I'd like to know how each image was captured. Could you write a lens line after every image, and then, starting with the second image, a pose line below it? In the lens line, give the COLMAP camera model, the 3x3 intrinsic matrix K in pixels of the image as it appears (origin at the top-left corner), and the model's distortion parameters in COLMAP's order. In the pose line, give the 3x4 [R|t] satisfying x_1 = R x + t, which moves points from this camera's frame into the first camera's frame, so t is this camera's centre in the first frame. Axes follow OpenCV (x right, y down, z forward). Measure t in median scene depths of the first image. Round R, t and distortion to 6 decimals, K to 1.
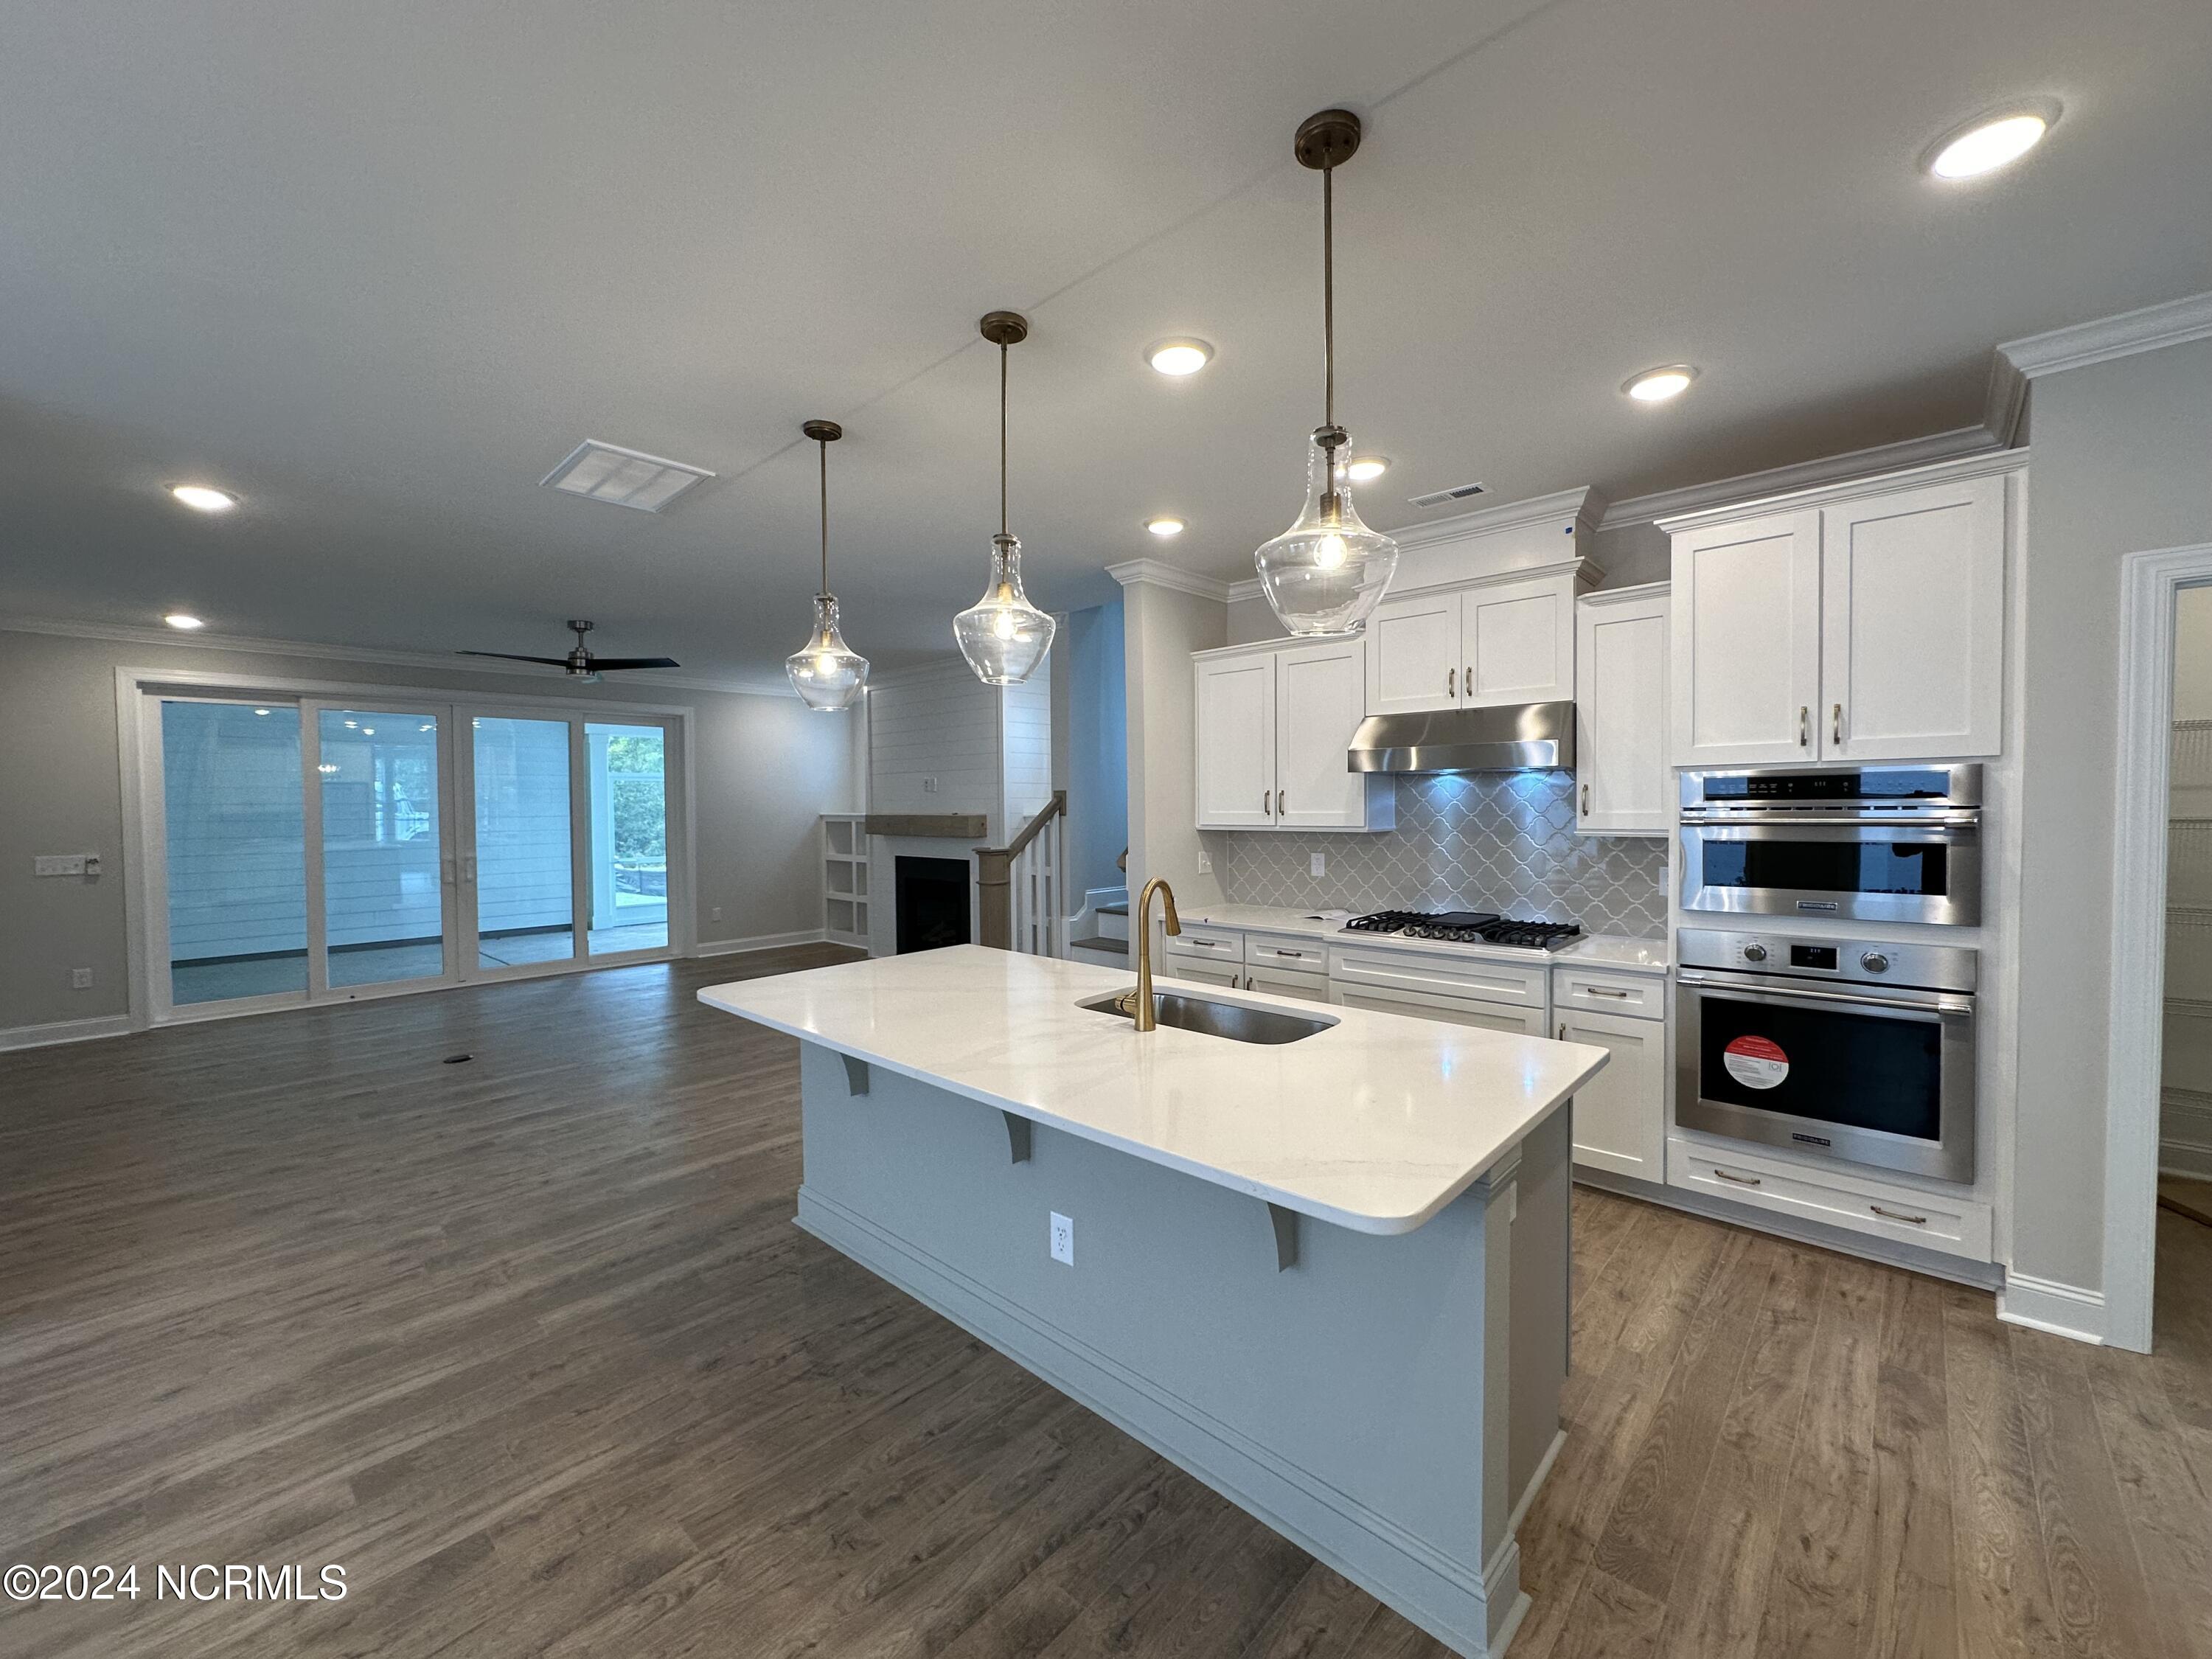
lens RADIAL K [[879.7, 0, 1106.7], [0, 879.7, 824.3], [0, 0, 1]] dist [-0.002551, -0.000042]
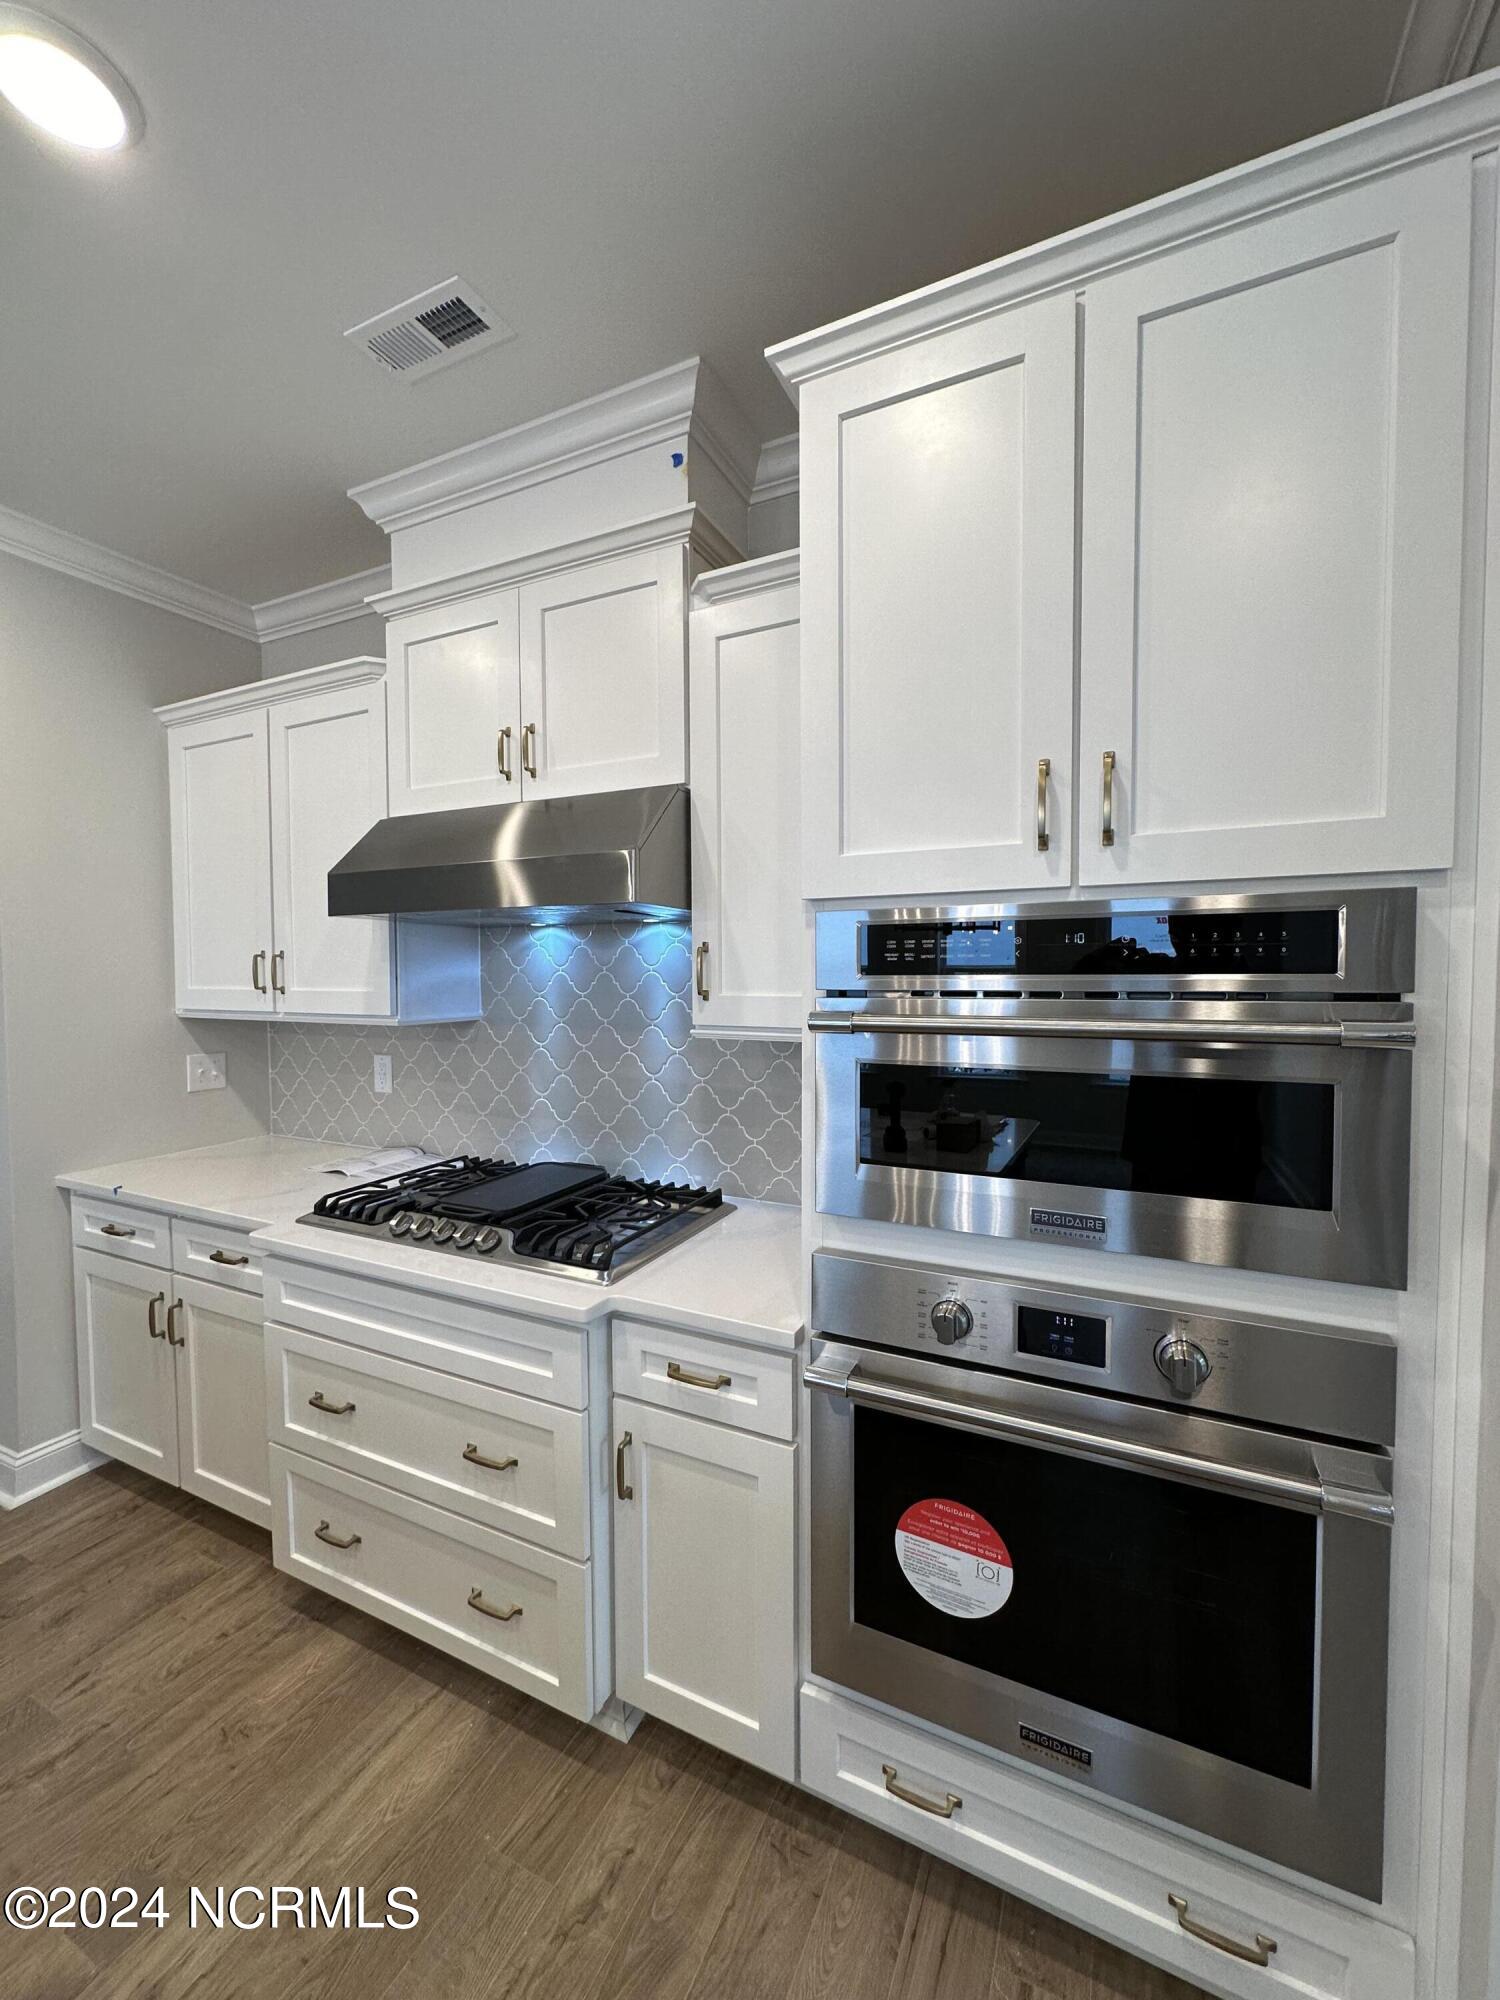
lens RADIAL K [[795.4, 0, 753.4], [0, 795.4, 998.3], [0, 0, 1]] dist [-0.002551, -0.000042]
pose [[0.957131, -0.005766, 0.289598, 0.434217], [0.001981, 0.999909, 0.013363, -0.017813], [-0.289649, -0.012217, 0.957055, 0.532232]]
